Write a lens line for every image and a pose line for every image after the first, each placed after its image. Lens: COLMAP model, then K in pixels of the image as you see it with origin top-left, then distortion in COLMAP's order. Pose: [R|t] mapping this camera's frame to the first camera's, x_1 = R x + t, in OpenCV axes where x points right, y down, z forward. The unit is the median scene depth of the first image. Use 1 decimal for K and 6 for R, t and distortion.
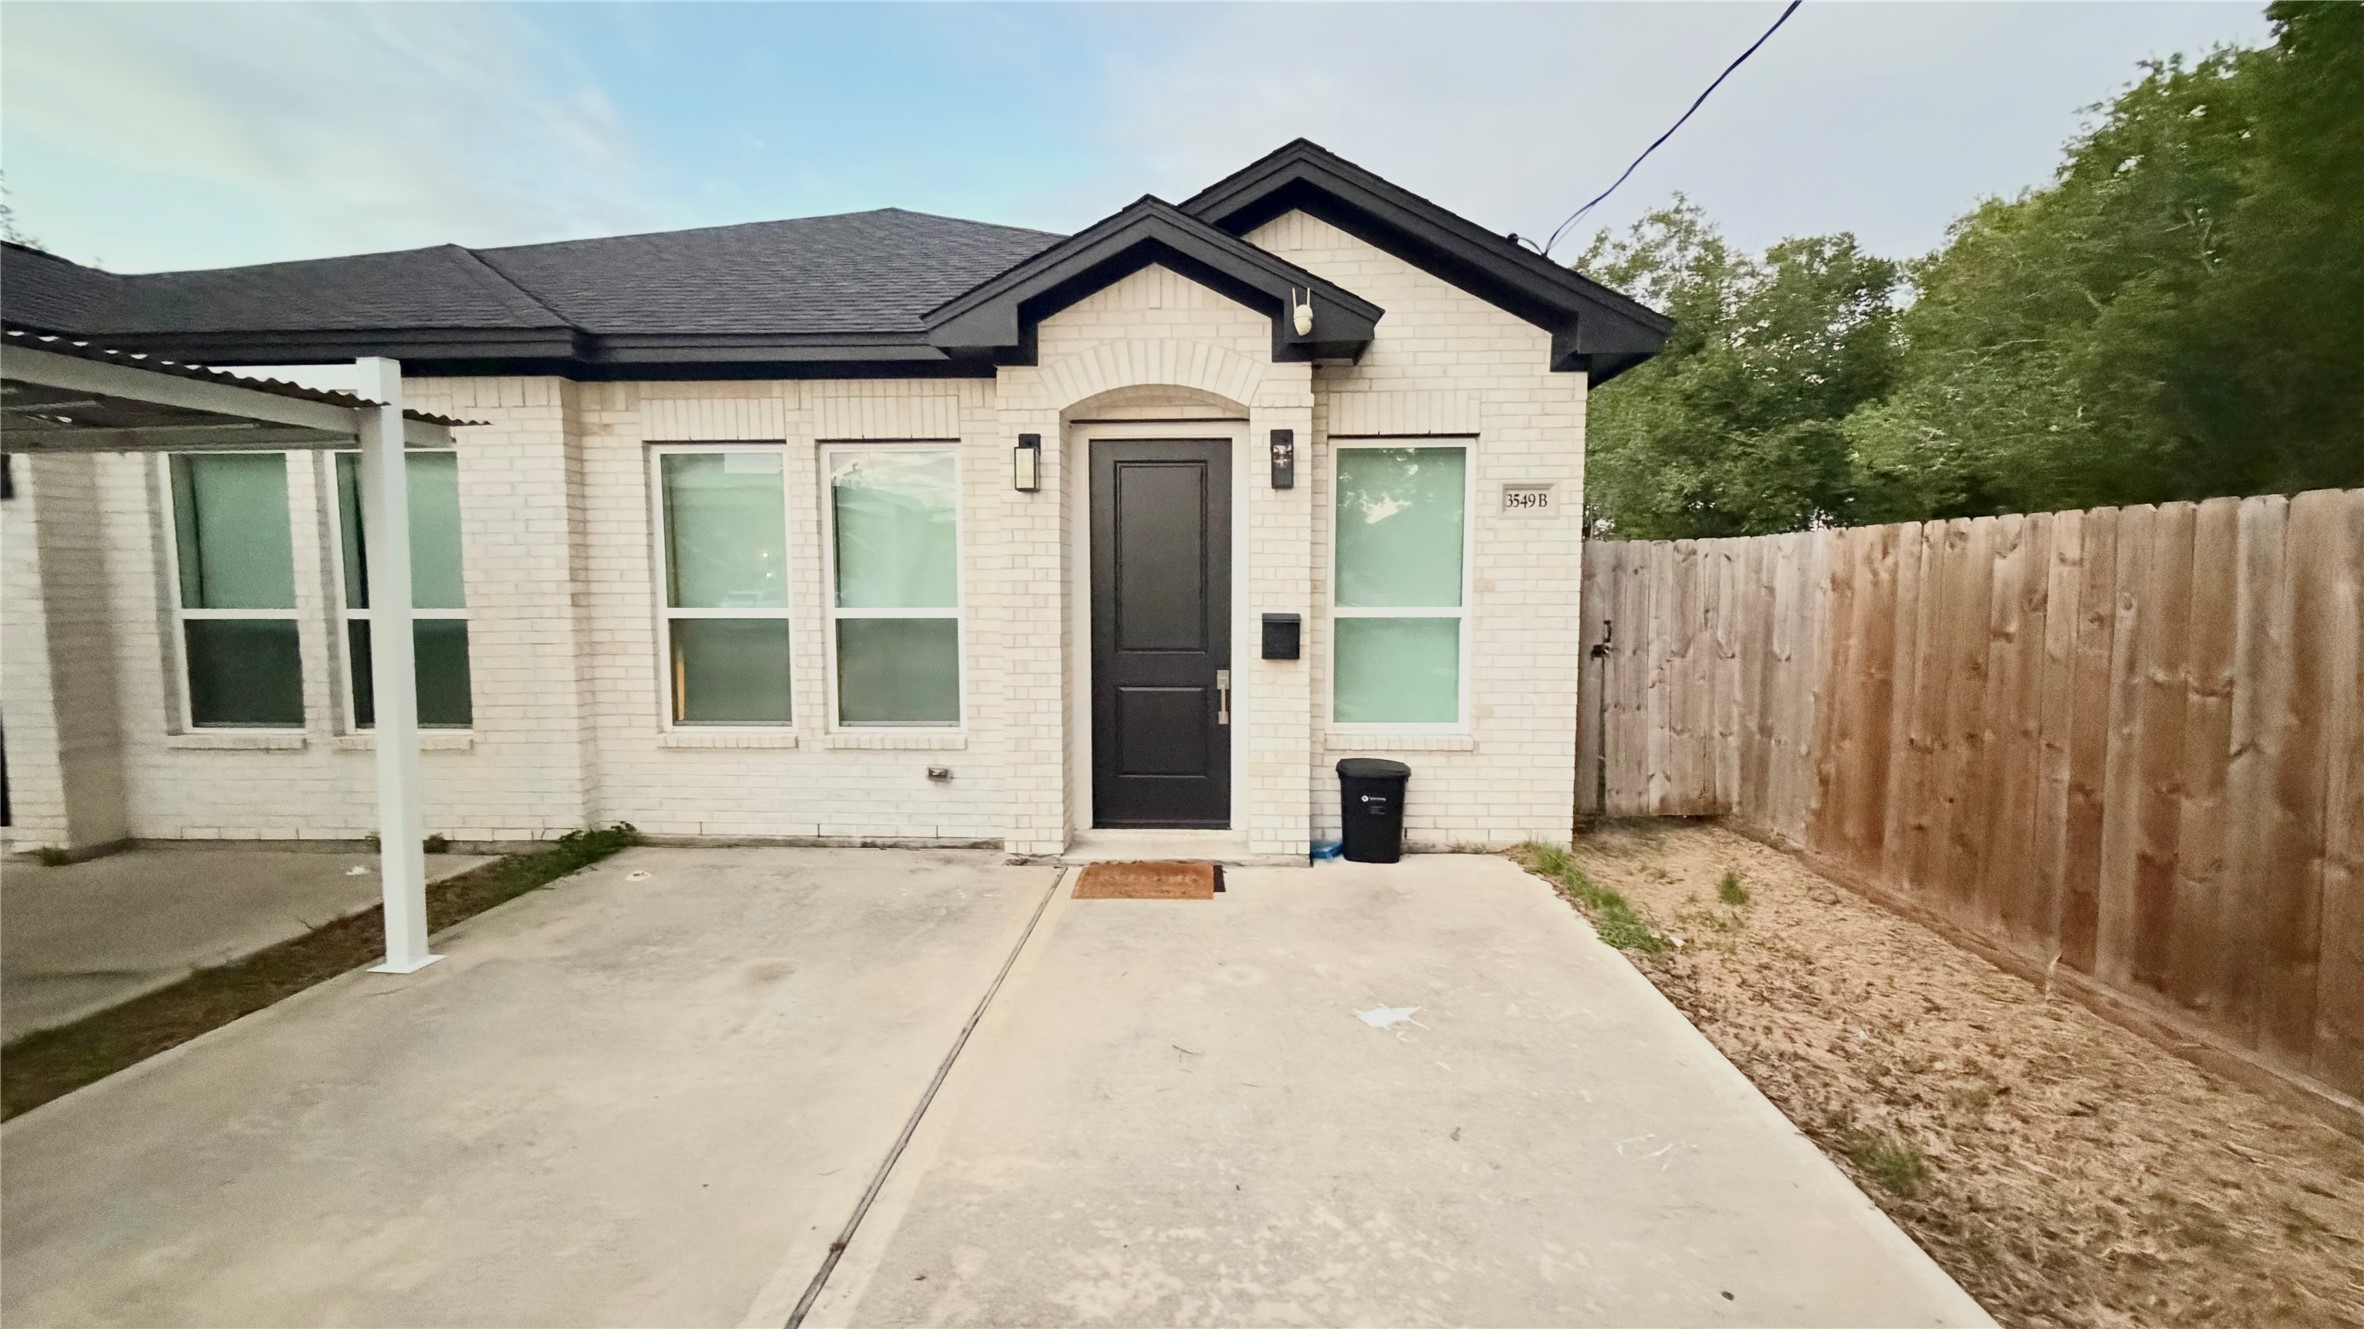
lens RADIAL K [[968.8, 0, 1164.1], [0, 968.8, 688.0], [0, 0, 1]] dist [-0.001732, -0.000185]
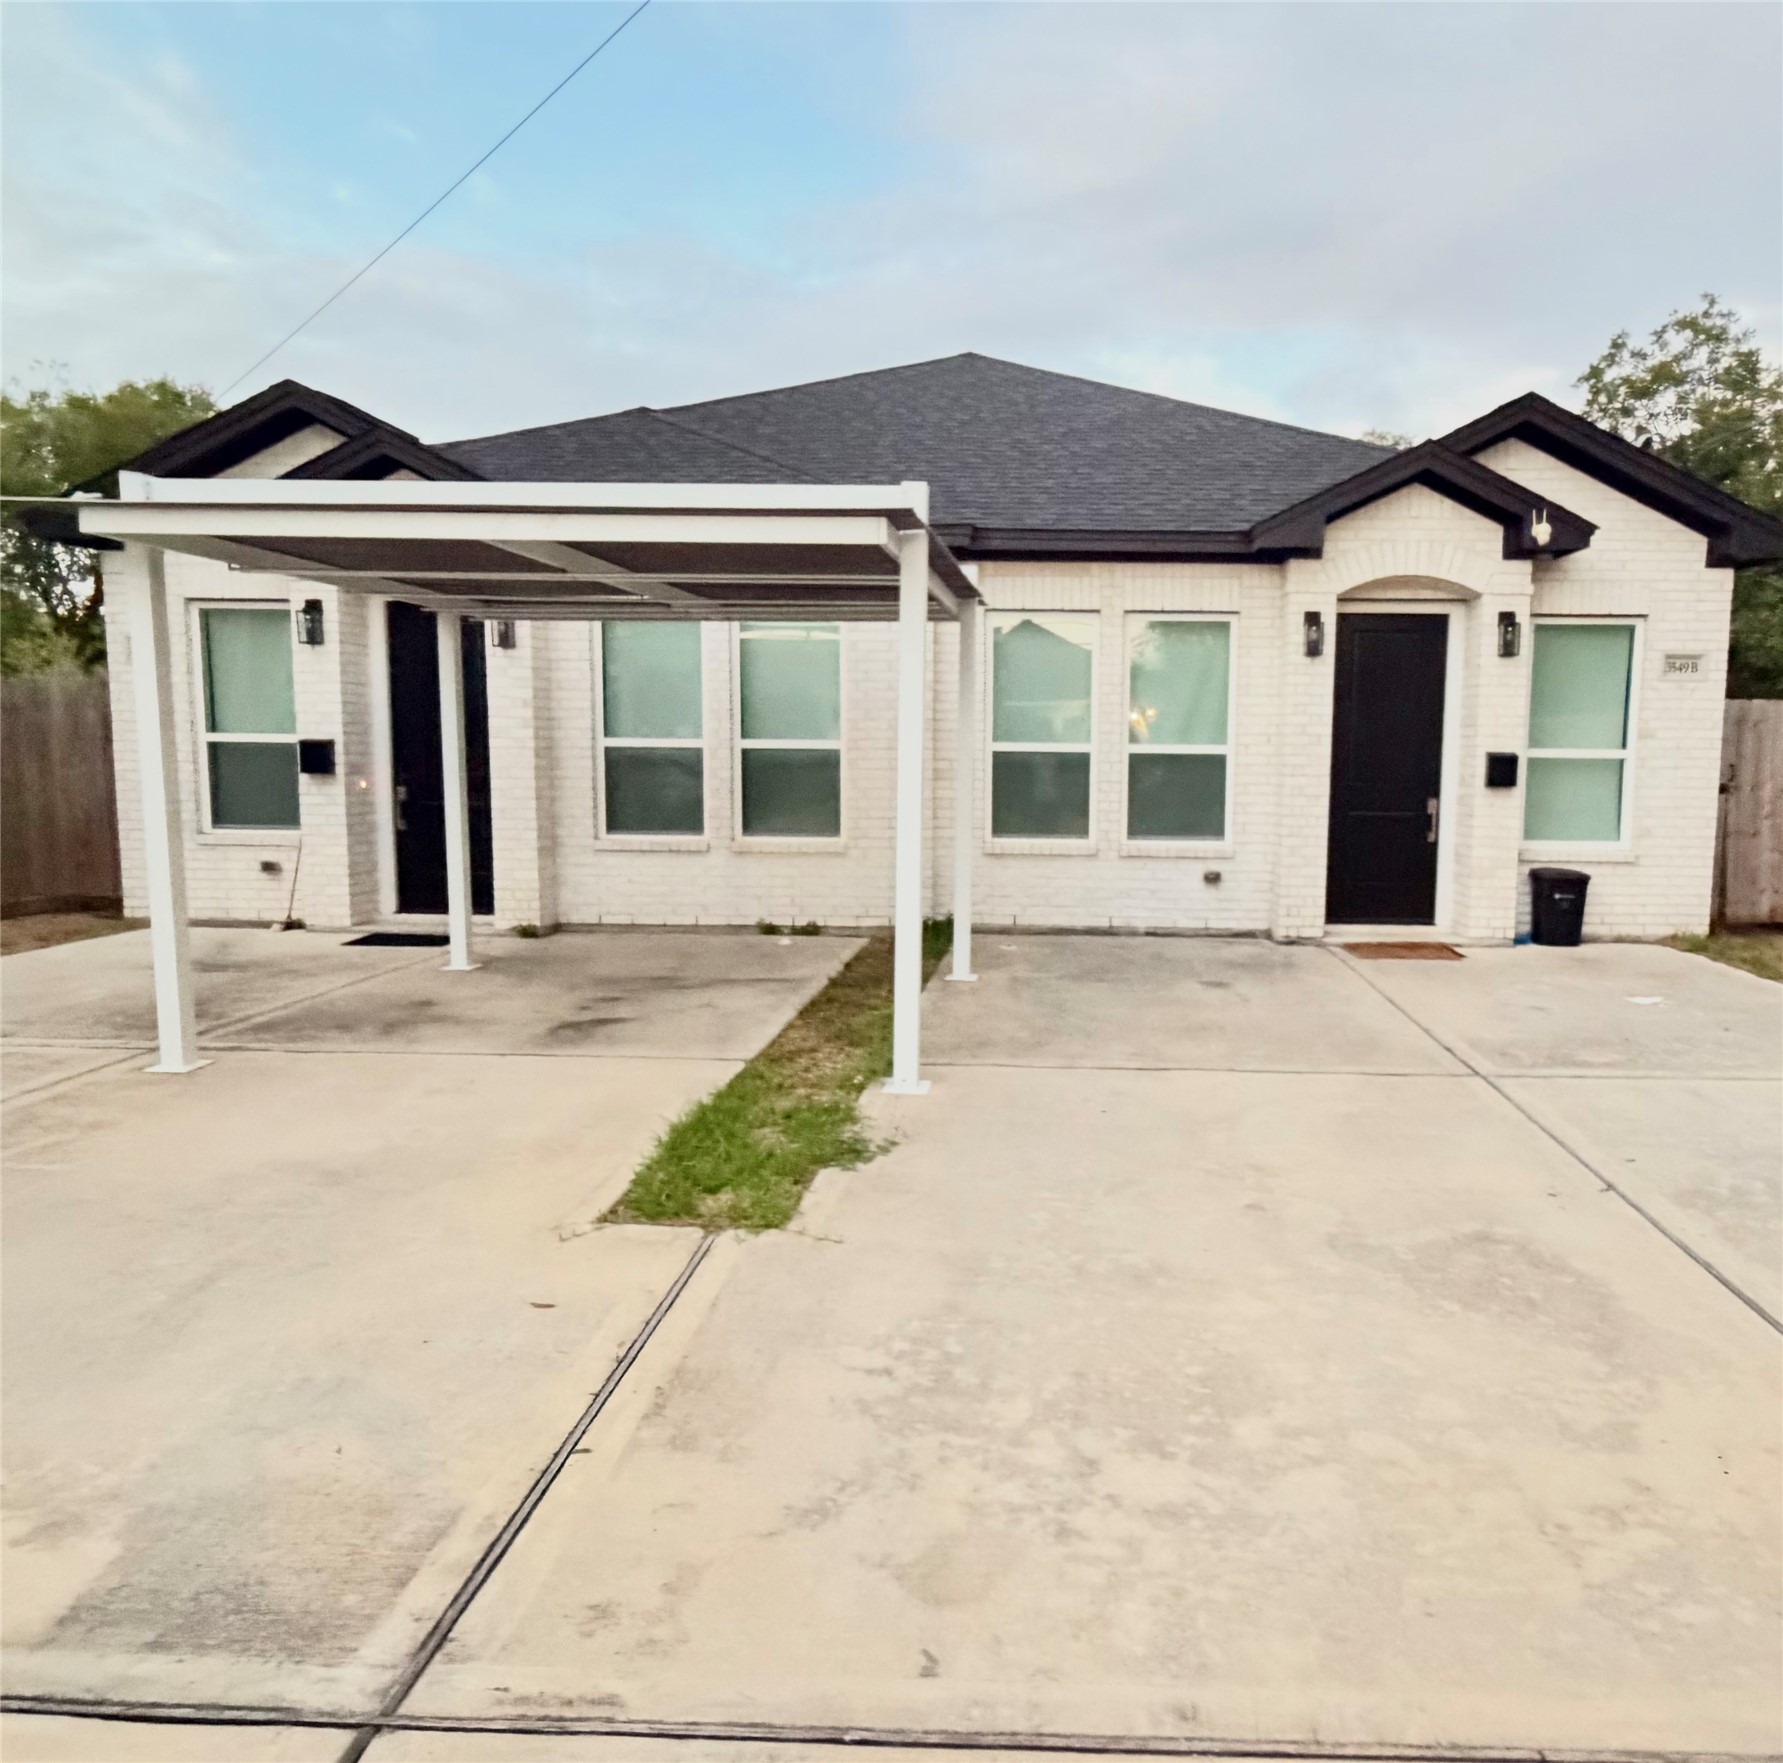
lens RADIAL K [[1406.5, 0, 892.6], [0, 1406.5, 935.5], [0, 0, 1]] dist [-0.007220, 0.001115]
pose [[0.999840, 0.011426, 0.013741, -0.682231], [-0.011769, 0.999614, 0.025185, 0.125204], [-0.013448, -0.025343, 0.999588, -0.840095]]
